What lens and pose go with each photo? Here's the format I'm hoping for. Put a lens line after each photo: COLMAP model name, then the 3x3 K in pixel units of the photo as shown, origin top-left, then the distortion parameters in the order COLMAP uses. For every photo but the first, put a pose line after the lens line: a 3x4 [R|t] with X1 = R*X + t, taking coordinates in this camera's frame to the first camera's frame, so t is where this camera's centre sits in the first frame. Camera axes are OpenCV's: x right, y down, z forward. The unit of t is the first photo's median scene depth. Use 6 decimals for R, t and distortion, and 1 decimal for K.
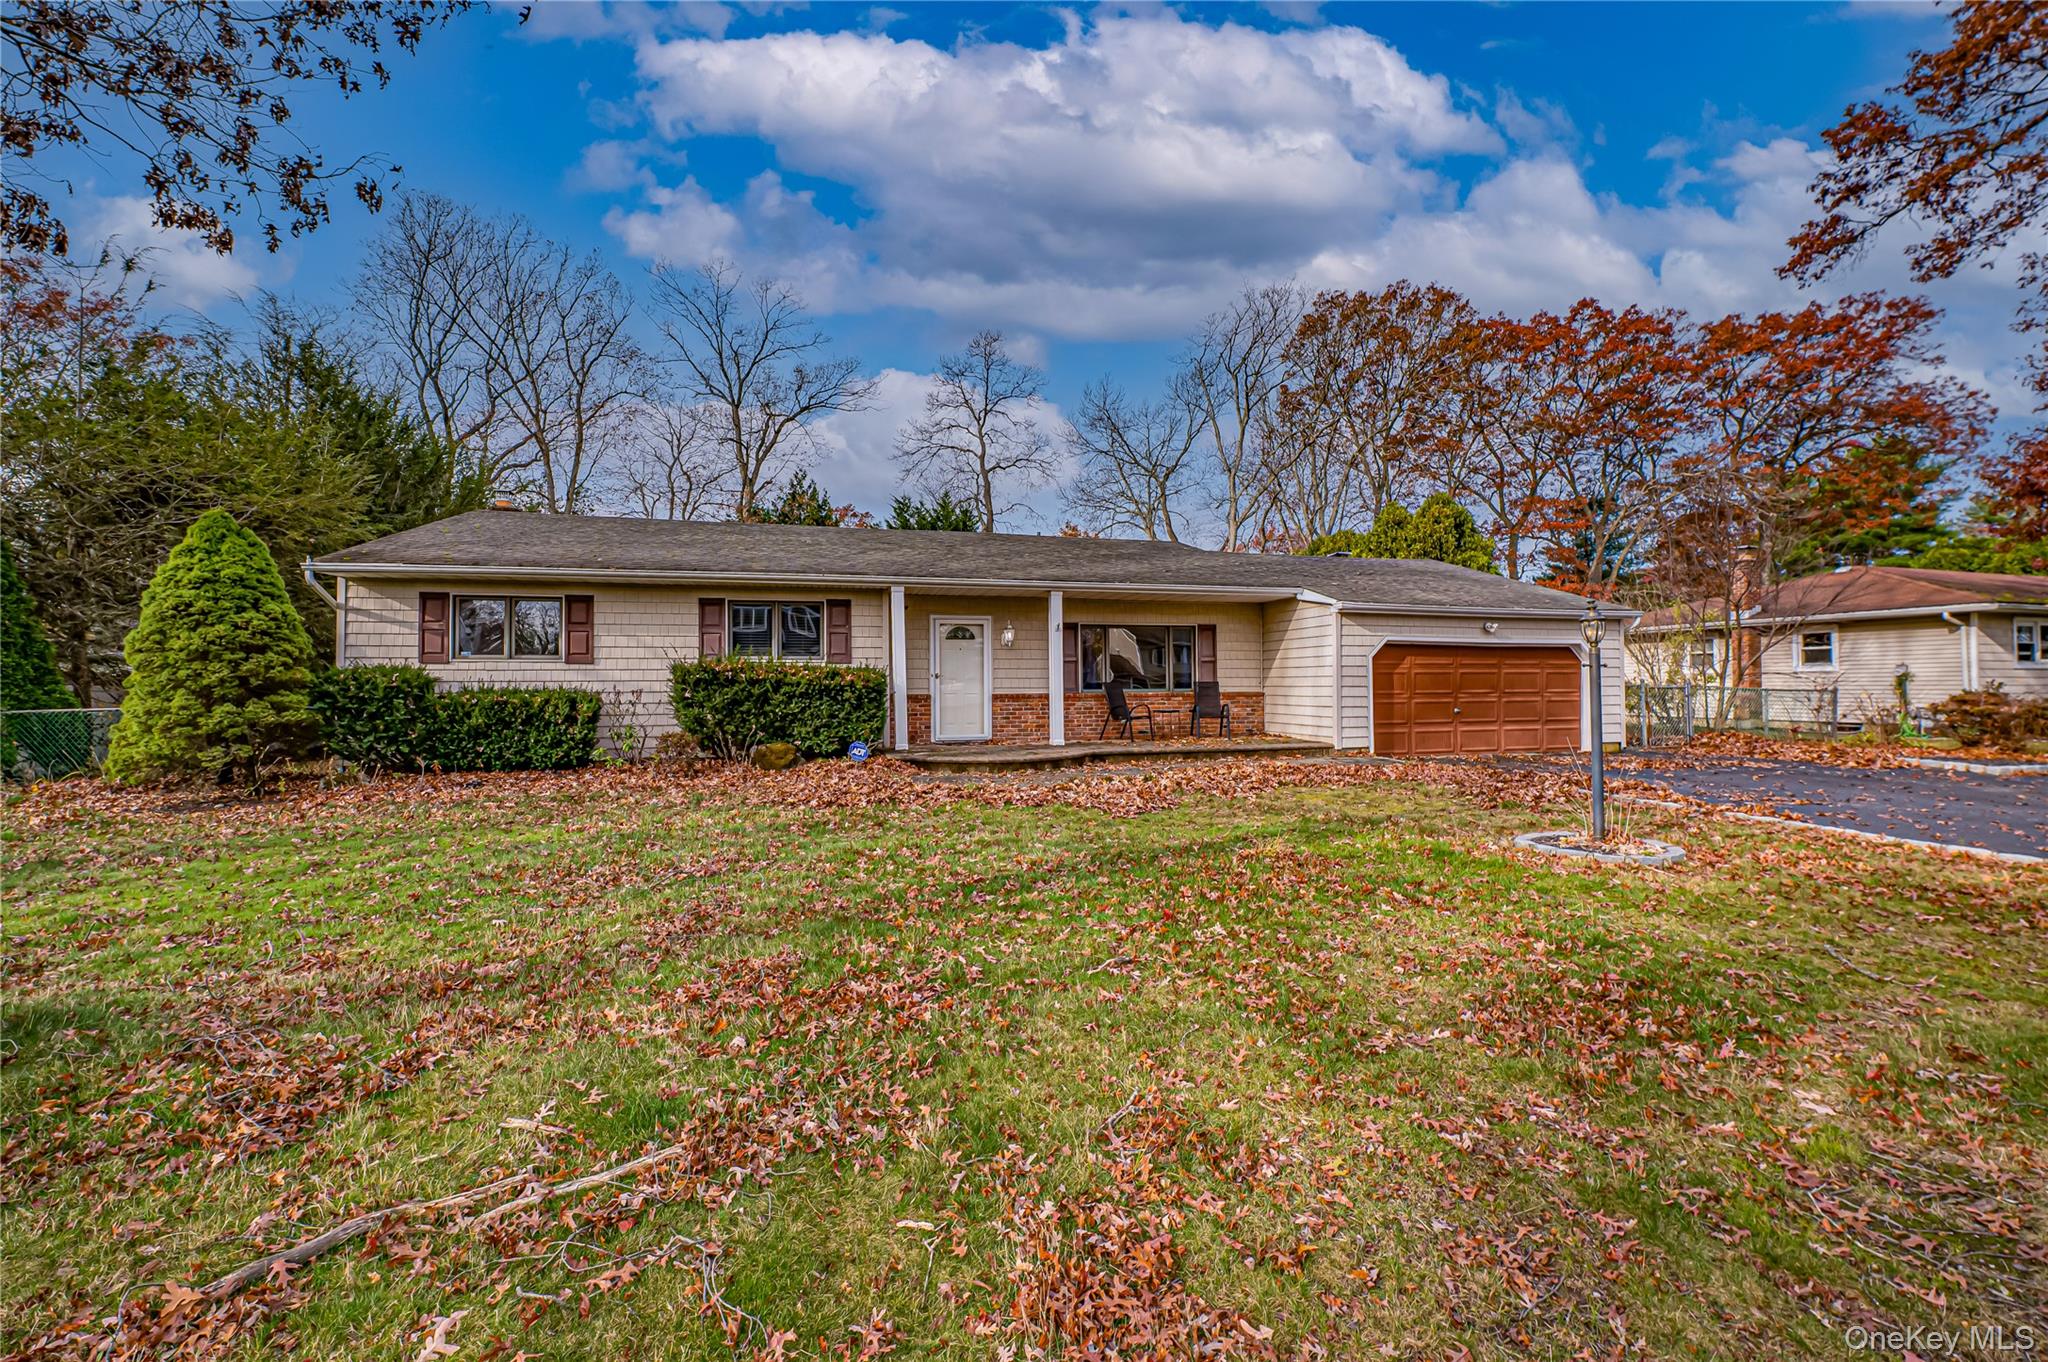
lens RADIAL K [[799.3, 0, 1032.0], [0, 799.3, 683.3], [0, 0, 1]] dist [-0.013311, -0.000490]
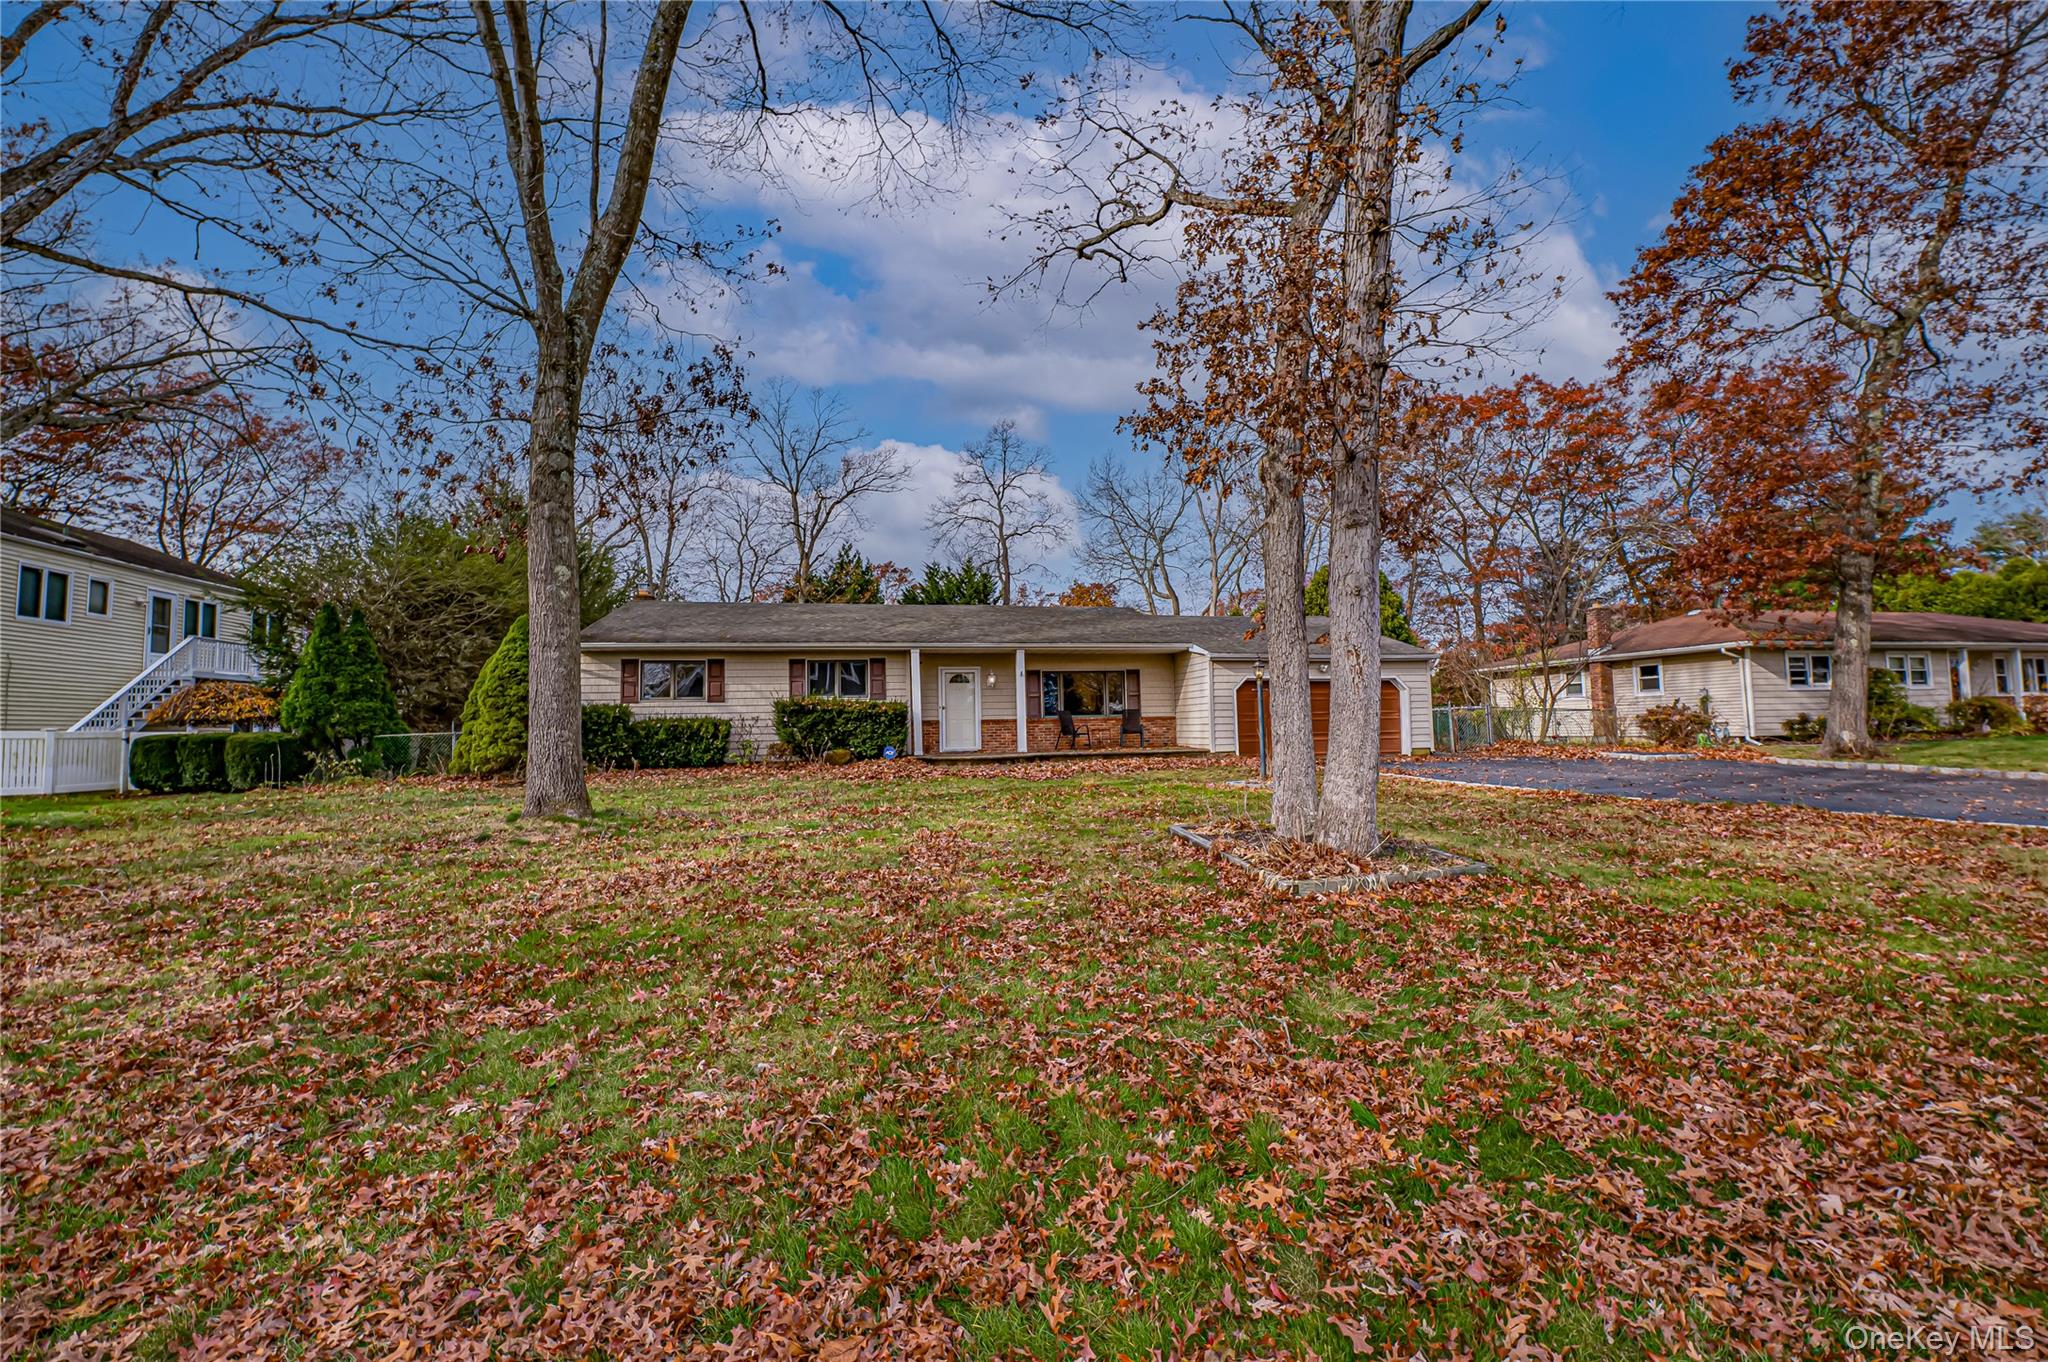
lens RADIAL K [[799.3, 0, 1032.0], [0, 799.3, 683.3], [0, 0, 1]] dist [-0.013311, -0.000490]
pose [[0.998576, -0.017360, -0.050448, 0.121973], [0.014625, 0.998429, -0.054089, 0.028366], [0.051307, 0.053274, 0.997261, -0.478118]]
